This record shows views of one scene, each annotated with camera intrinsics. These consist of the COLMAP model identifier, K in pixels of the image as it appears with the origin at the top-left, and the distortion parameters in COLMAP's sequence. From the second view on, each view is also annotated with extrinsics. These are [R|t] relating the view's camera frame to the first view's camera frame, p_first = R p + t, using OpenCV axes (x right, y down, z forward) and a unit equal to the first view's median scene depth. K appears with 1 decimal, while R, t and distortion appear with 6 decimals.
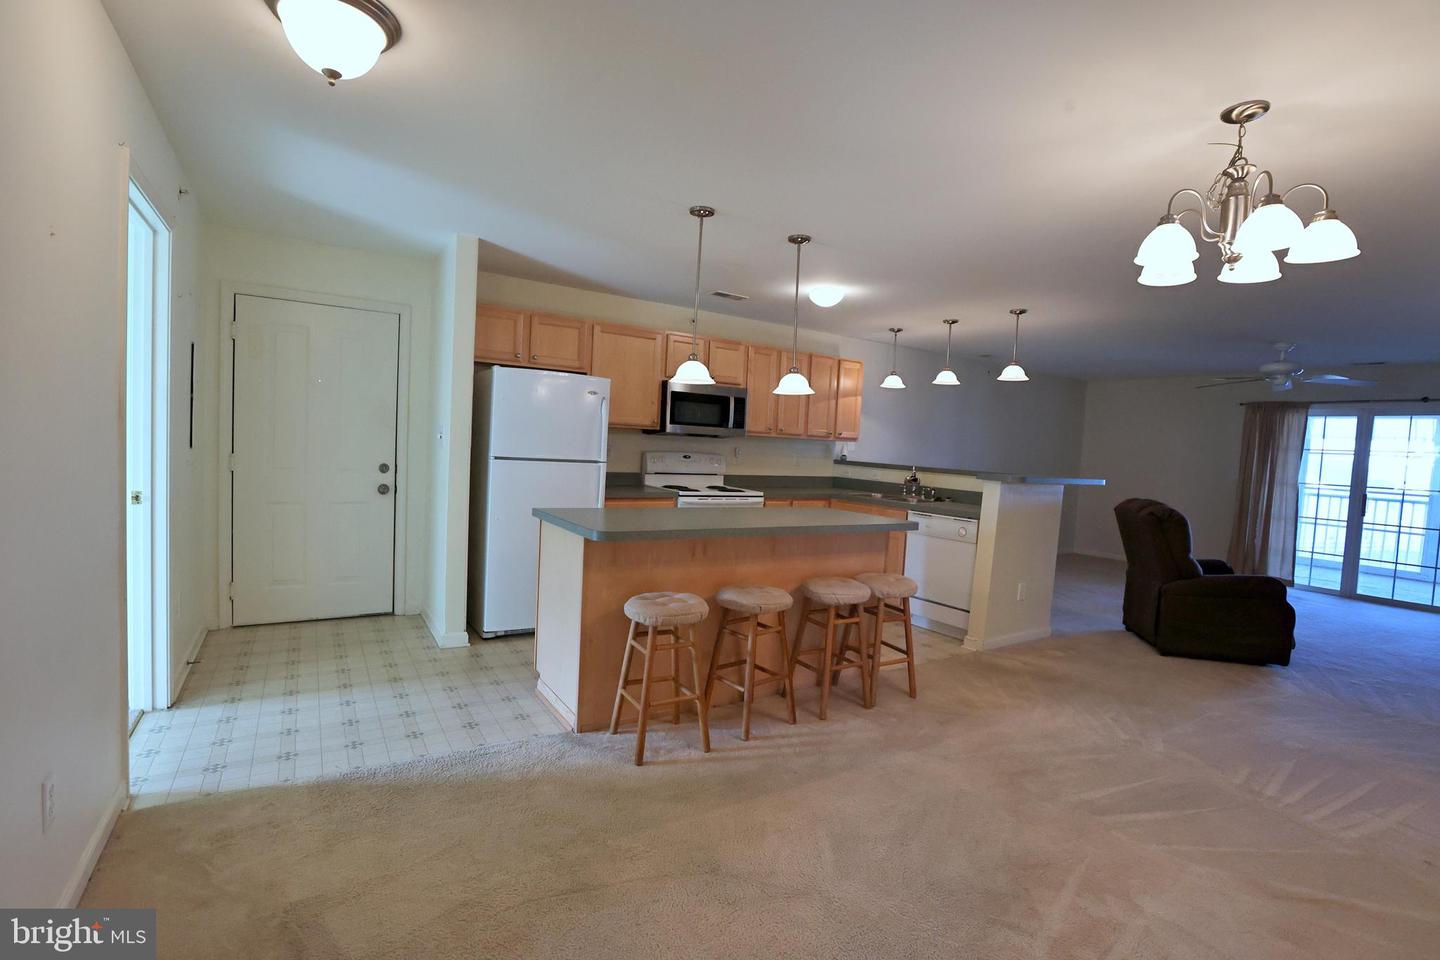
lens RADIAL K [[658.2, 0, 718.8], [0, 658.2, 481.5], [0, 0, 1]] dist [-0.046847, 0.015934]
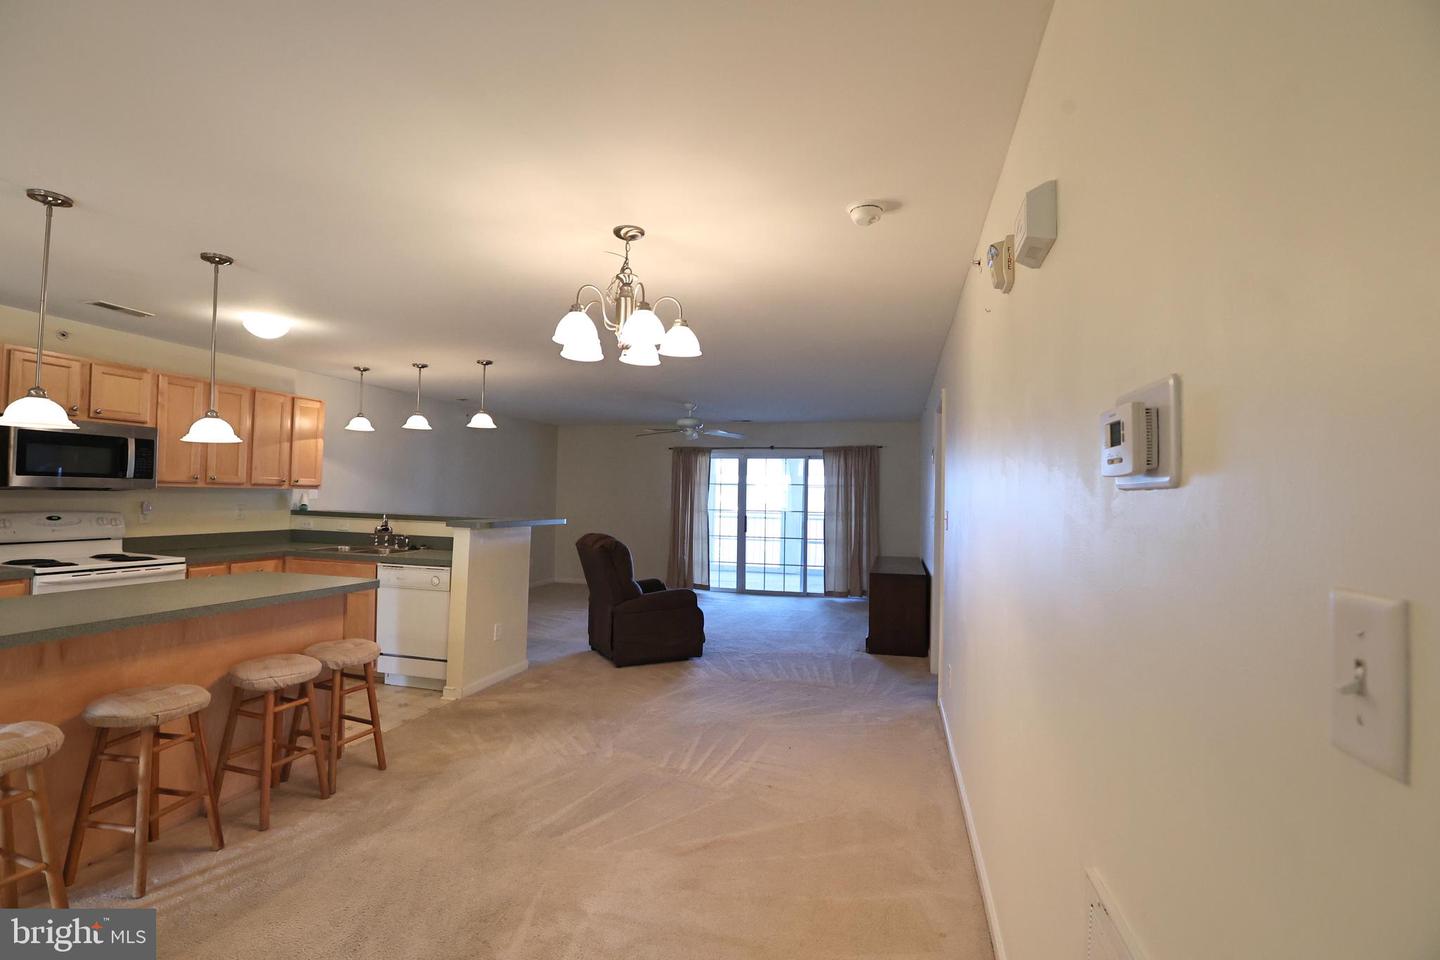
lens RADIAL K [[658.2, 0, 714.2], [0, 658.2, 480.0], [0, 0, 1]] dist [-0.046847, 0.015934]
pose [[0.745224, -0.019389, 0.666532, 0.033142], [0.057847, 0.997689, -0.035653, -0.014539], [-0.664300, 0.065126, 0.744623, -0.017841]]
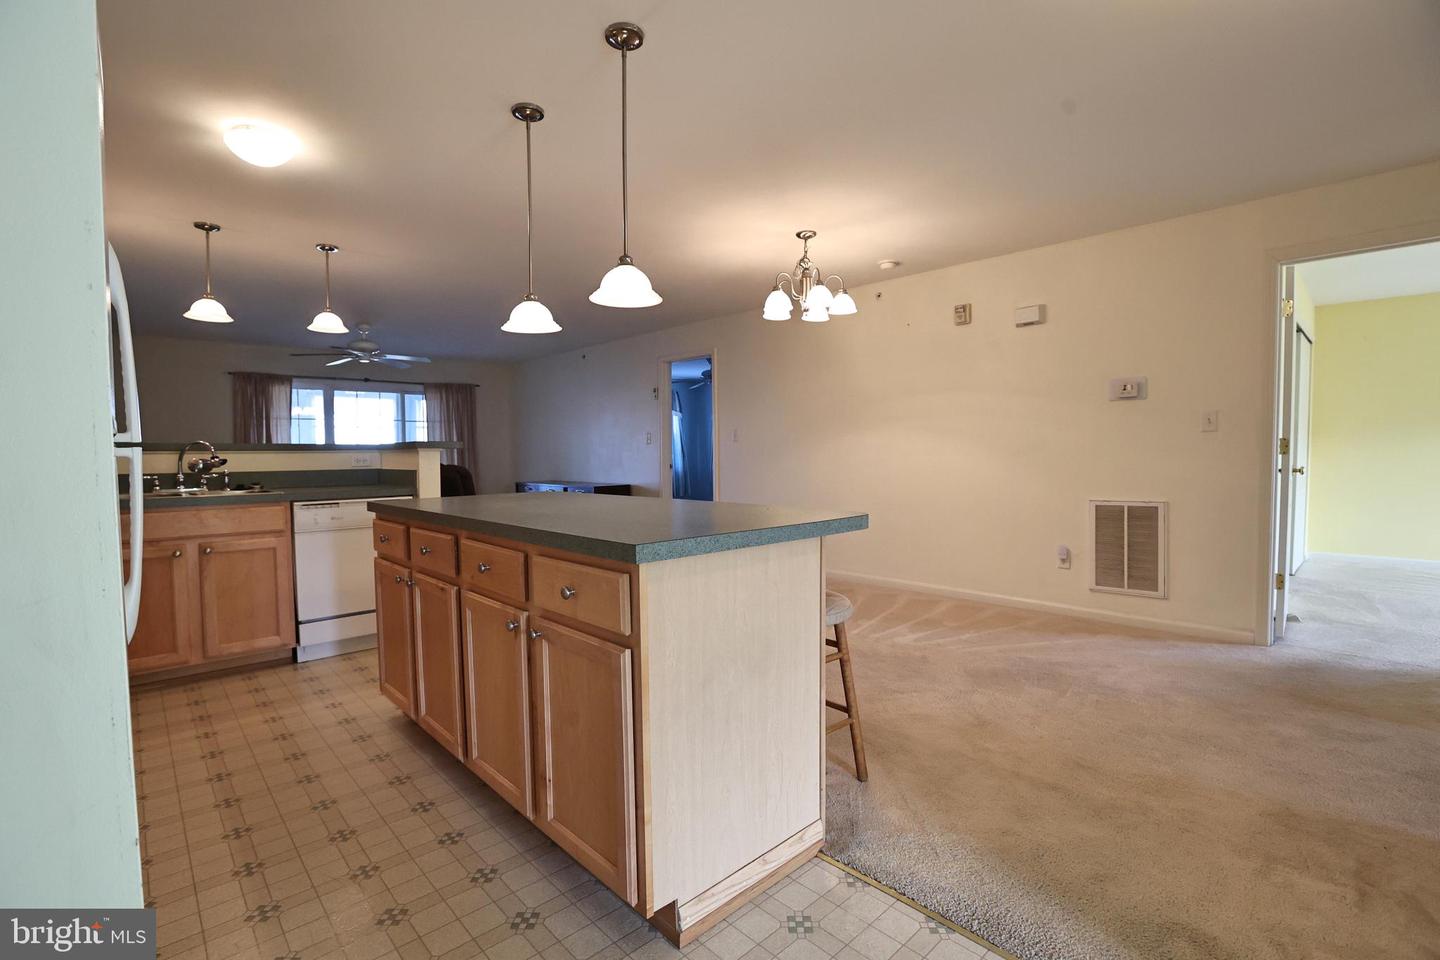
lens RADIAL K [[658.2, 0, 716.6], [0, 658.2, 476.4], [0, 0, 1]] dist [-0.046847, 0.015934]
pose [[-0.177355, -0.088016, 0.980203, -0.501166], [0.060661, 0.993121, 0.100151, -0.028242], [-0.982276, 0.077223, -0.170795, 0.729618]]
